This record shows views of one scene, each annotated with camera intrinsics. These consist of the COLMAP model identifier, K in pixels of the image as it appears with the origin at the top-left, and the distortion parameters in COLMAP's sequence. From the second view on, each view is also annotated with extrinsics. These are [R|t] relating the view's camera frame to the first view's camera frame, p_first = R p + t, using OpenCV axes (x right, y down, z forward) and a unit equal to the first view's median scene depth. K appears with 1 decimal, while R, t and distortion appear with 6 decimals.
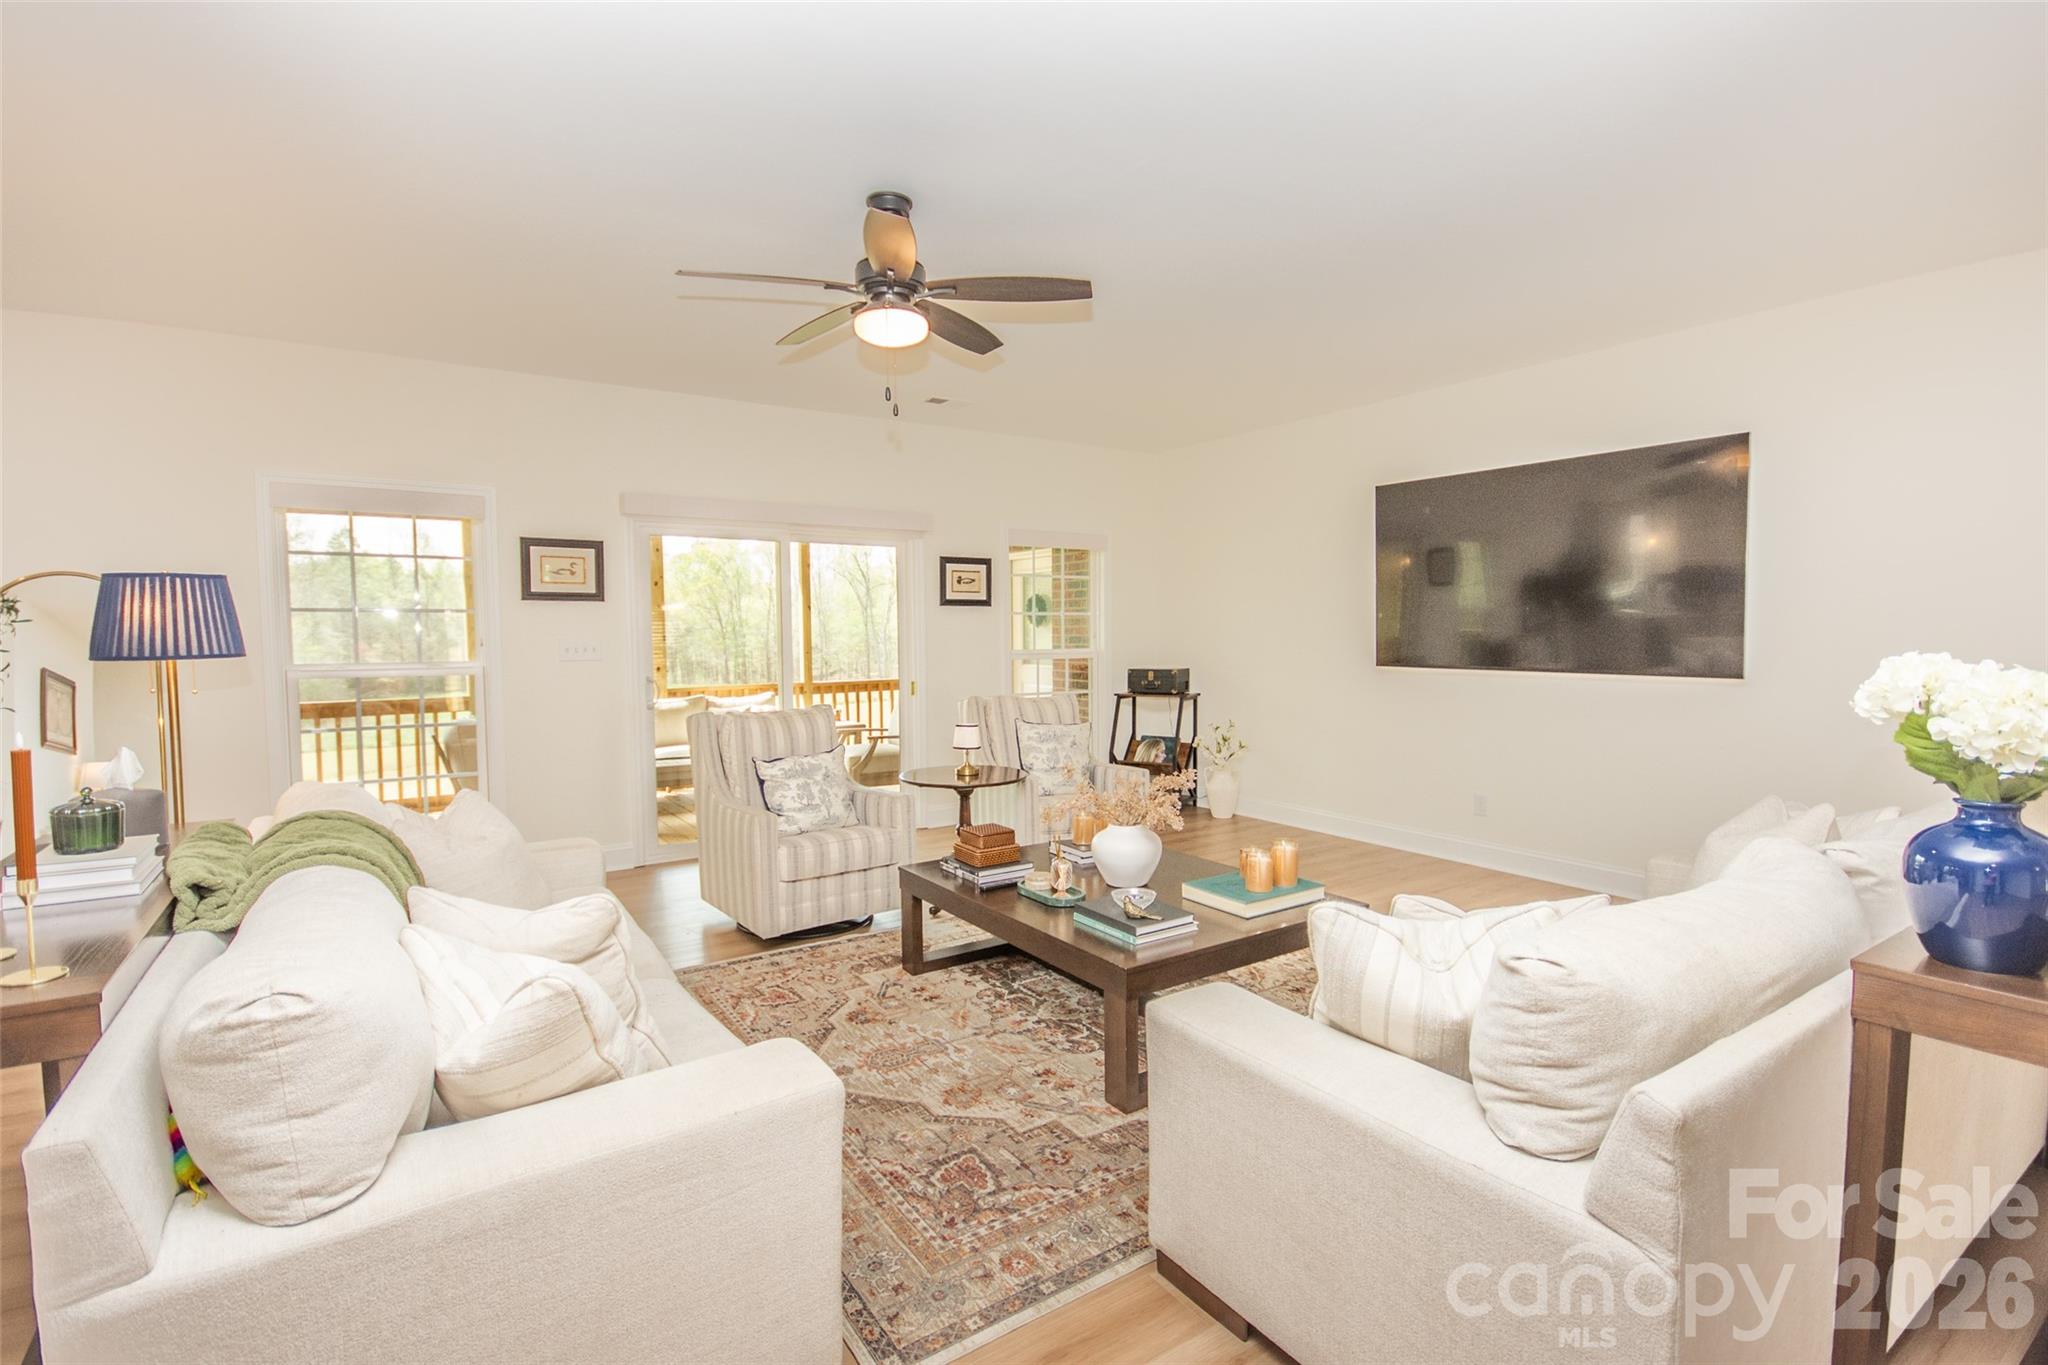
lens RADIAL K [[924.6, 0, 1019.5], [0, 924.6, 683.5], [0, 0, 1]] dist [0.000652, 0.000357]
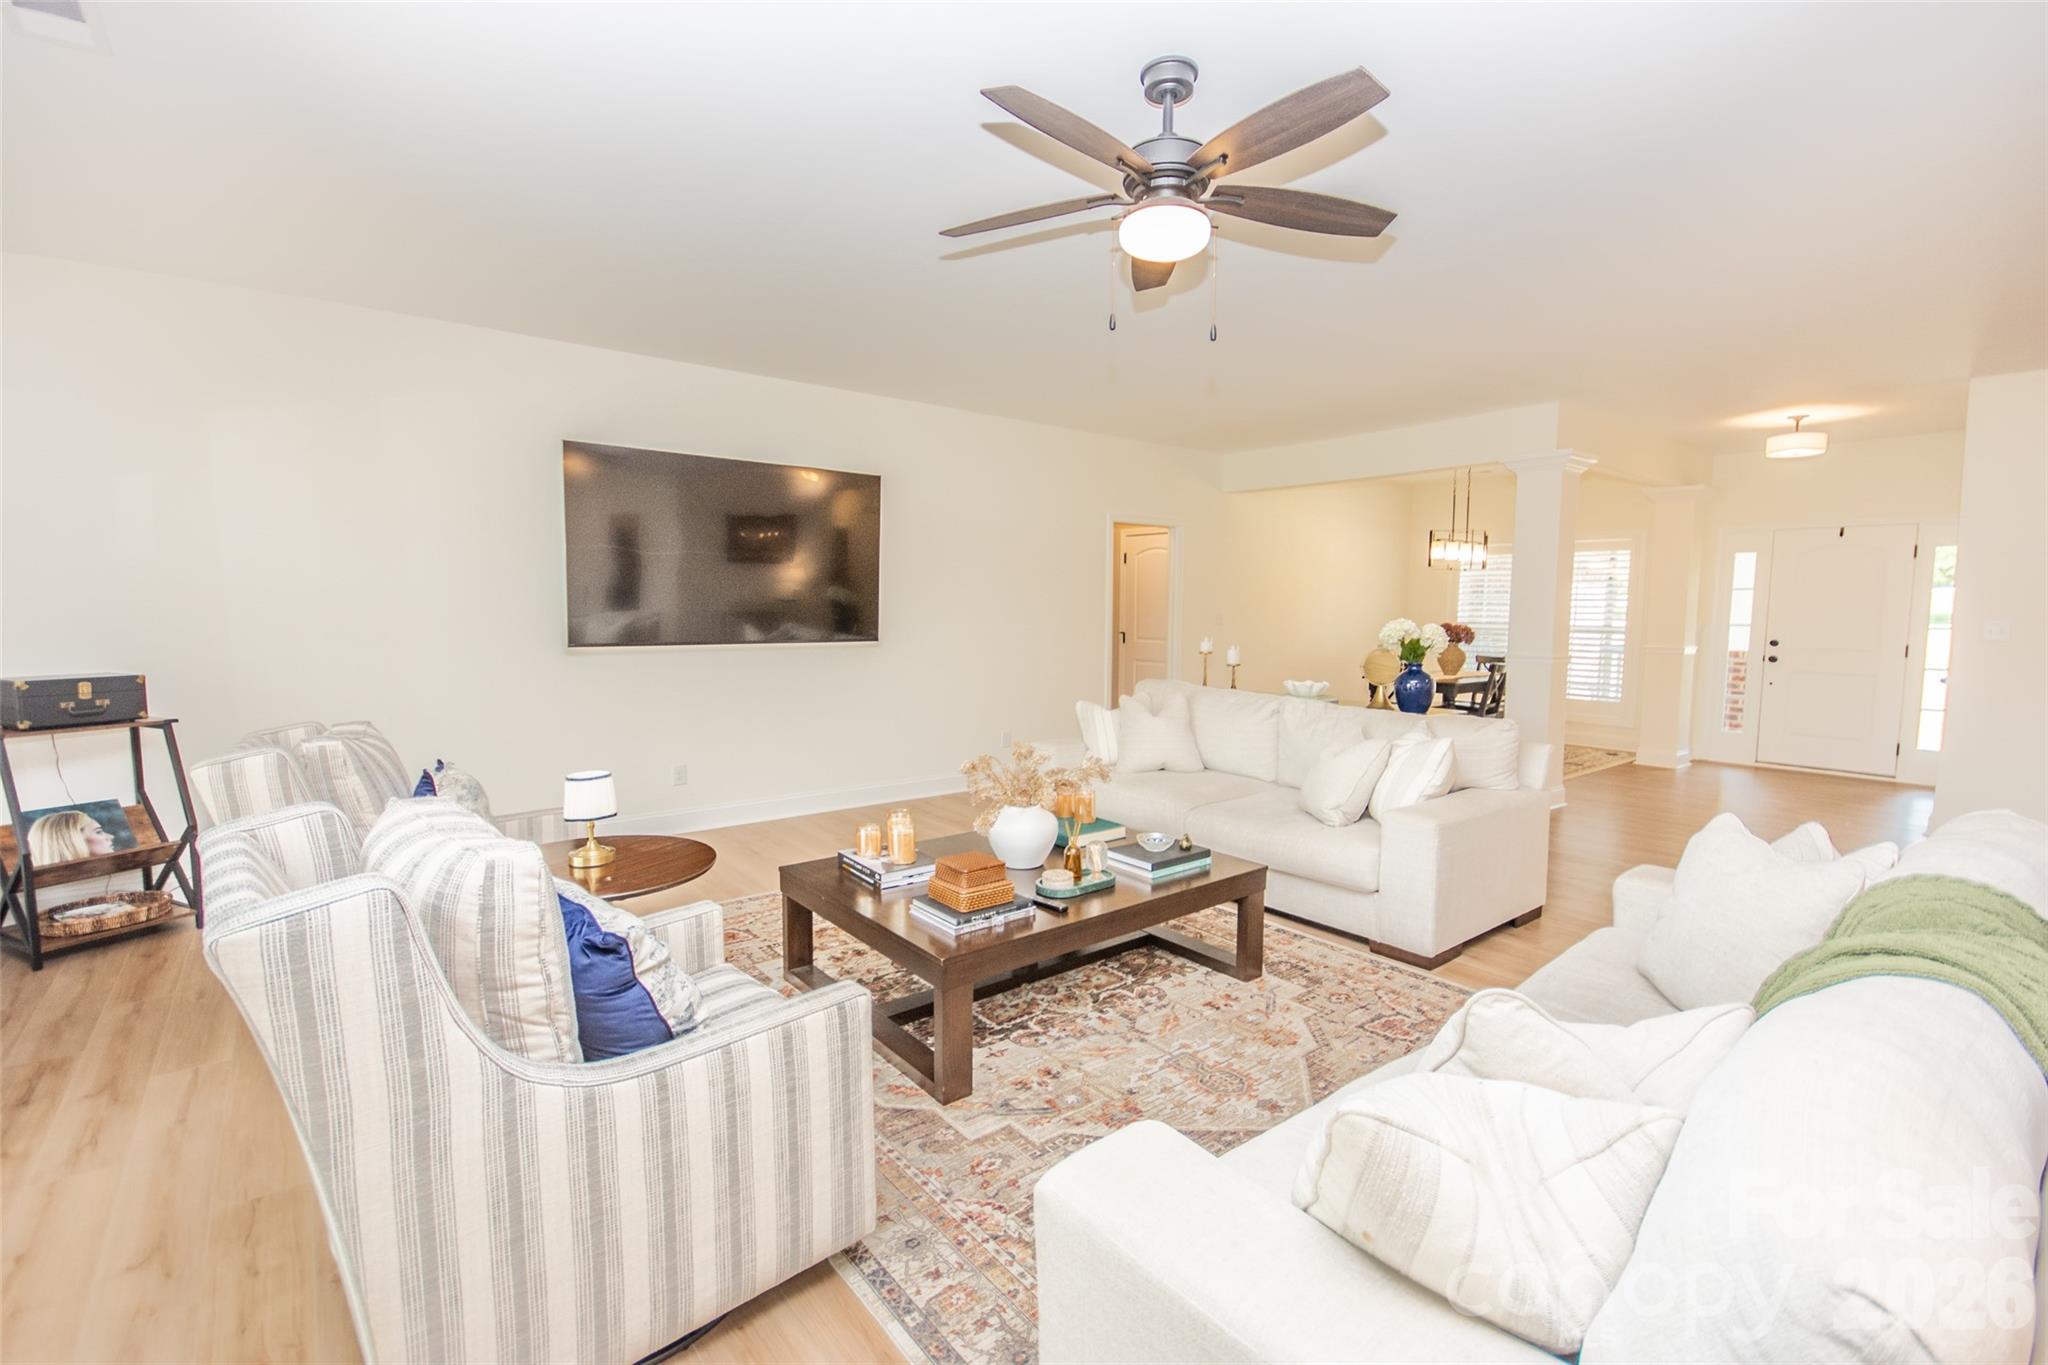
lens RADIAL K [[924.6, 0, 1019.5], [0, 924.6, 683.5], [0, 0, 1]] dist [0.000652, 0.000357]
pose [[-0.087160, -0.070902, 0.993668, -0.806606], [0.057185, 0.995463, 0.076046, -0.042239], [-0.994552, 0.063451, -0.082710, 1.030641]]
